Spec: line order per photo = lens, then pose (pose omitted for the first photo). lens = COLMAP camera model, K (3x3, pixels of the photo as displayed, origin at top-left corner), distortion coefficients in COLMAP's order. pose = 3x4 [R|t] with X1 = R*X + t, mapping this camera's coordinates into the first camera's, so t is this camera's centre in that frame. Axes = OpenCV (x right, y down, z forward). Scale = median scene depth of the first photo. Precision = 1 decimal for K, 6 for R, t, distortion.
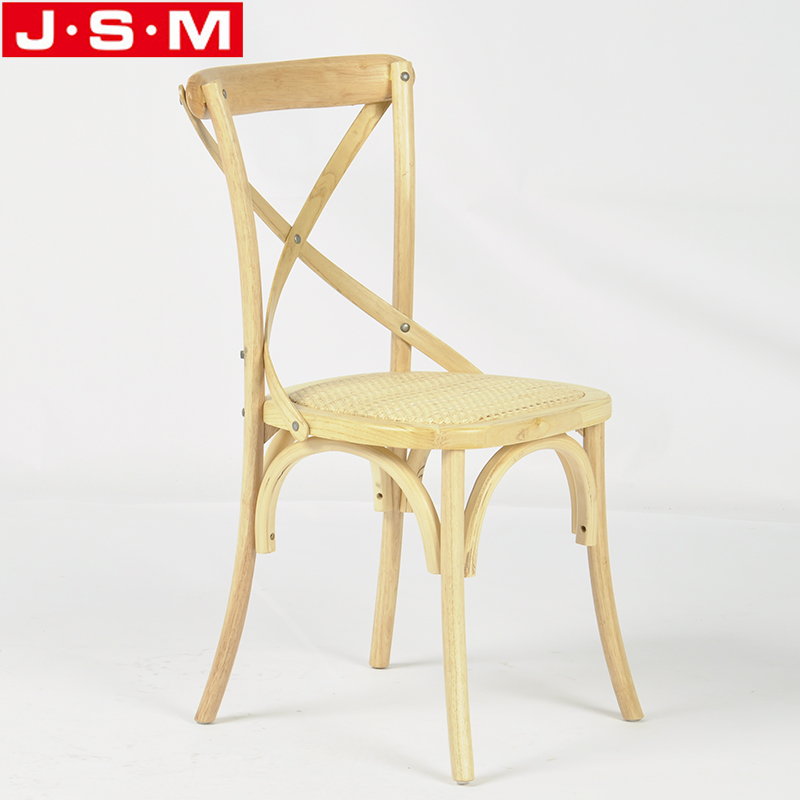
lens RADIAL K [[2862.9, 0, 400.0], [0, 2862.9, 400.0], [0, 0, 1]] dist [0.111184, 0.745693]
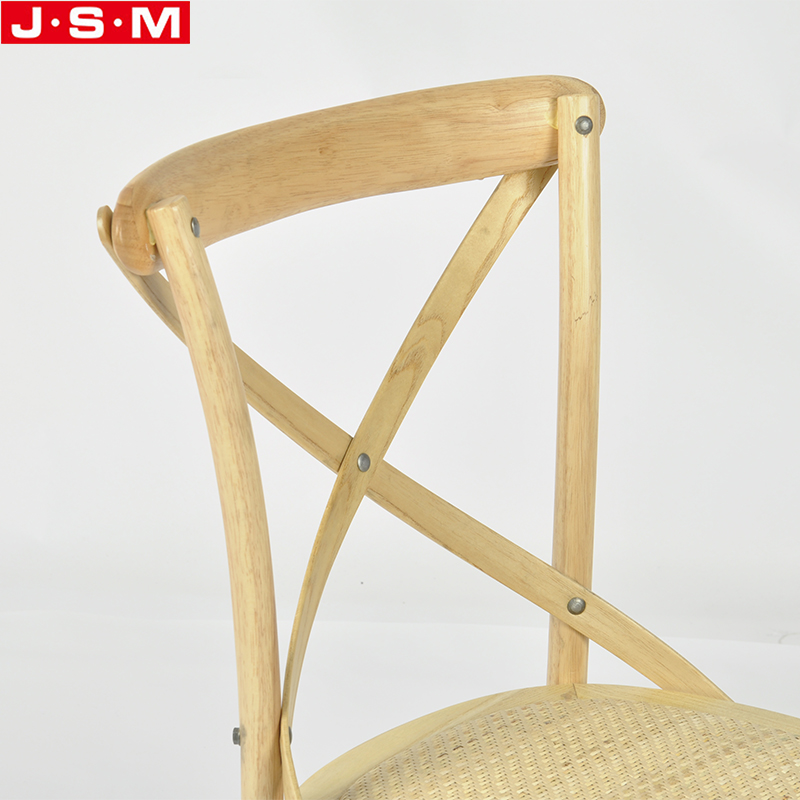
lens RADIAL K [[3230.2, 0, 400.0], [0, 3230.2, 400.0], [0, 0, 1]] dist [0.597805, -3.453287]
pose [[0.997844, 0.017665, -0.063208, 0.006409], [-0.012560, 0.996694, 0.080269, -0.110274], [0.064417, -0.079302, 0.994767, 0.422329]]
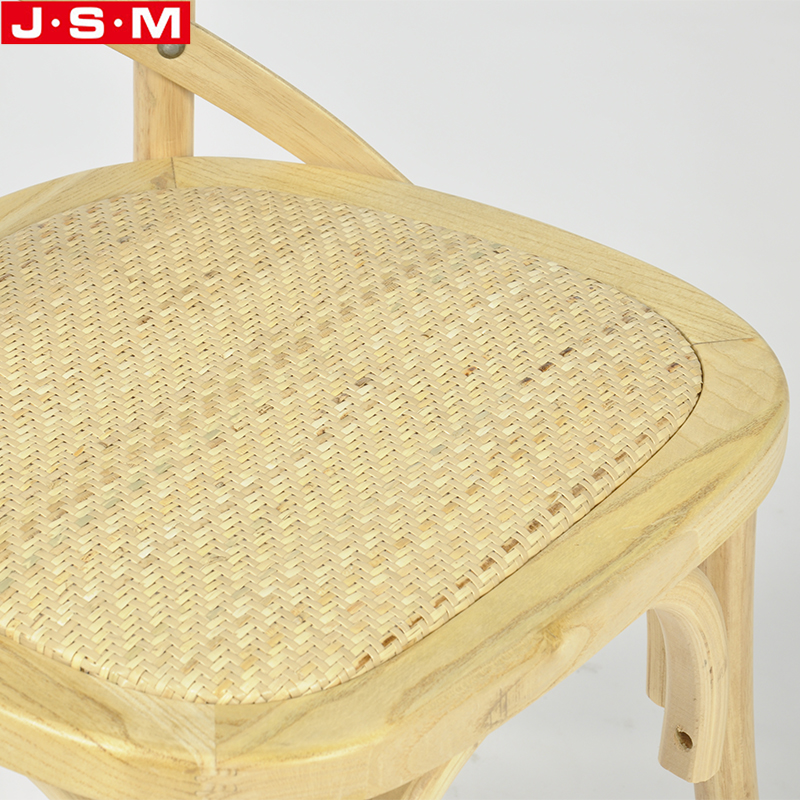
lens RADIAL K [[3895.4, 0, 400.0], [0, 3895.4, 400.0], [0, 0, 1]] dist [0.103526, 10.675495]
pose [[0.999982, 0.001758, 0.005718, 0.026628], [-0.003466, 0.949339, 0.314236, -0.132574], [-0.004876, -0.314250, 0.949328, 0.553103]]
